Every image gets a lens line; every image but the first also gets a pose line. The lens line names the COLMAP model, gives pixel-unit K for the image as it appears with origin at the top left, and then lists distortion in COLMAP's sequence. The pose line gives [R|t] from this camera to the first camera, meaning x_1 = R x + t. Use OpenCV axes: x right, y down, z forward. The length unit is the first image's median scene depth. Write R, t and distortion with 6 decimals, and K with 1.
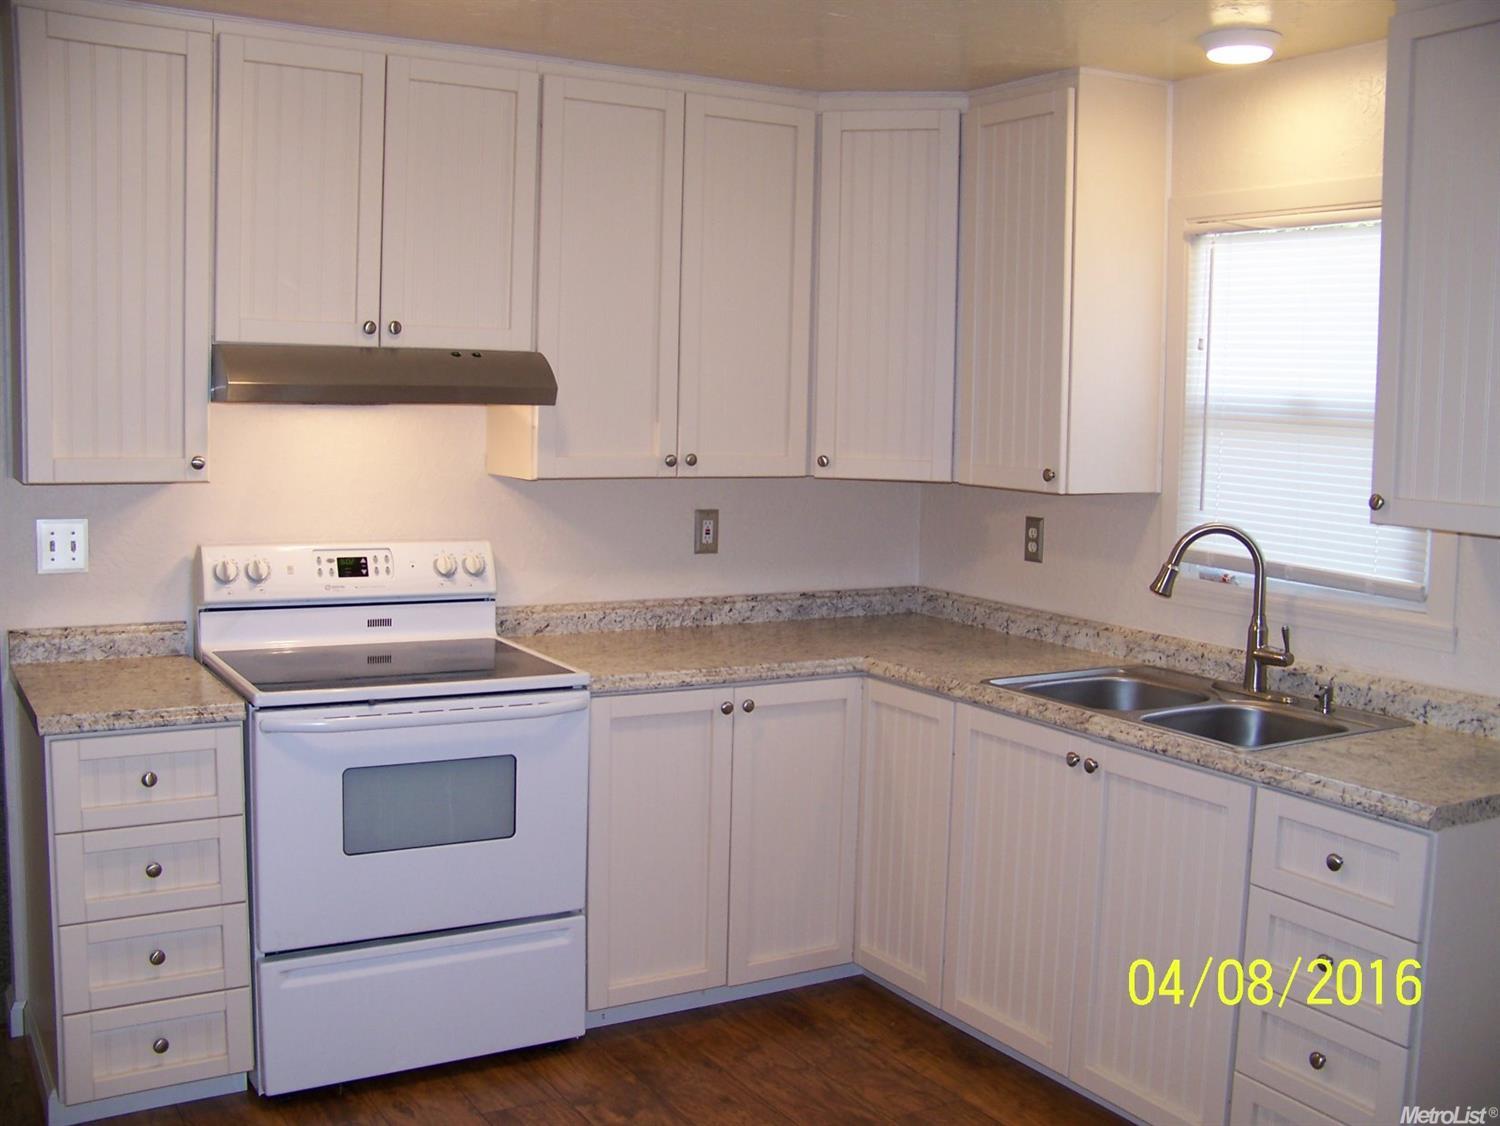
lens RADIAL K [[1543.8, 0, 778.0], [0, 1543.8, 570.4], [0, 0, 1]] dist [-0.252559, 0.329372]
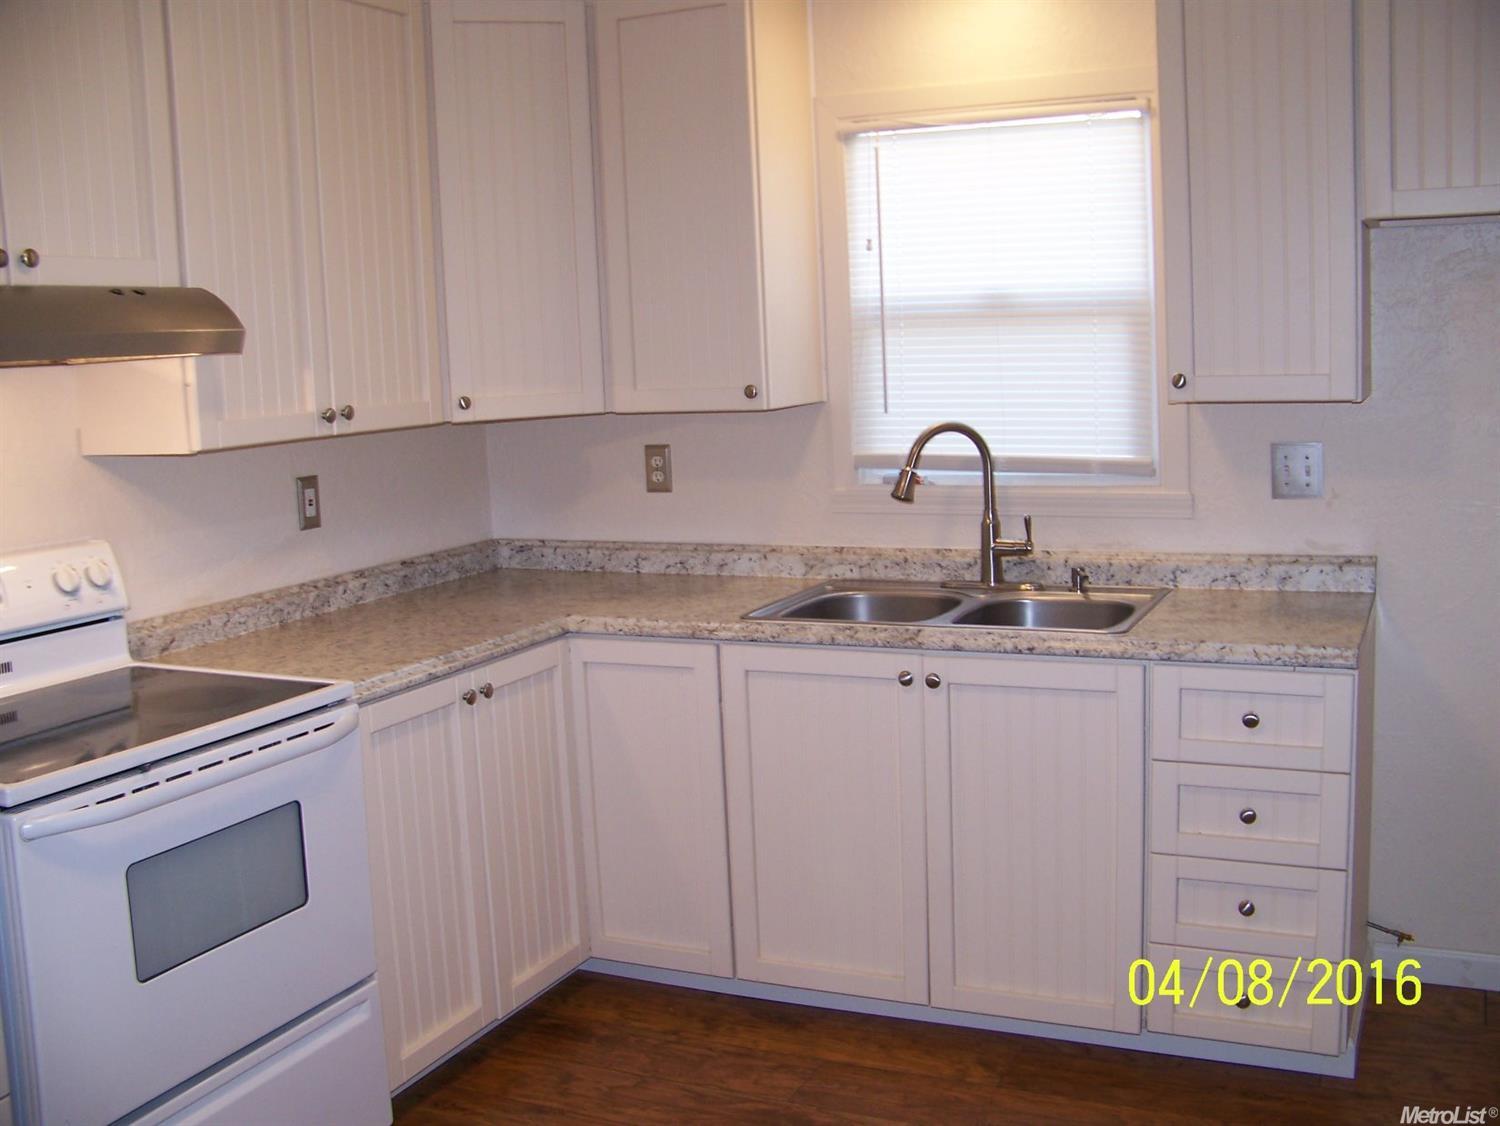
lens RADIAL K [[1543.8, 0, 778.0], [0, 1543.8, 570.4], [0, 0, 1]] dist [-0.252559, 0.329372]
pose [[0.833642, -0.139425, 0.534417, -0.322291], [0.122384, 0.990190, 0.067424, -0.014839], [-0.538575, 0.009197, 0.842527, 0.197516]]
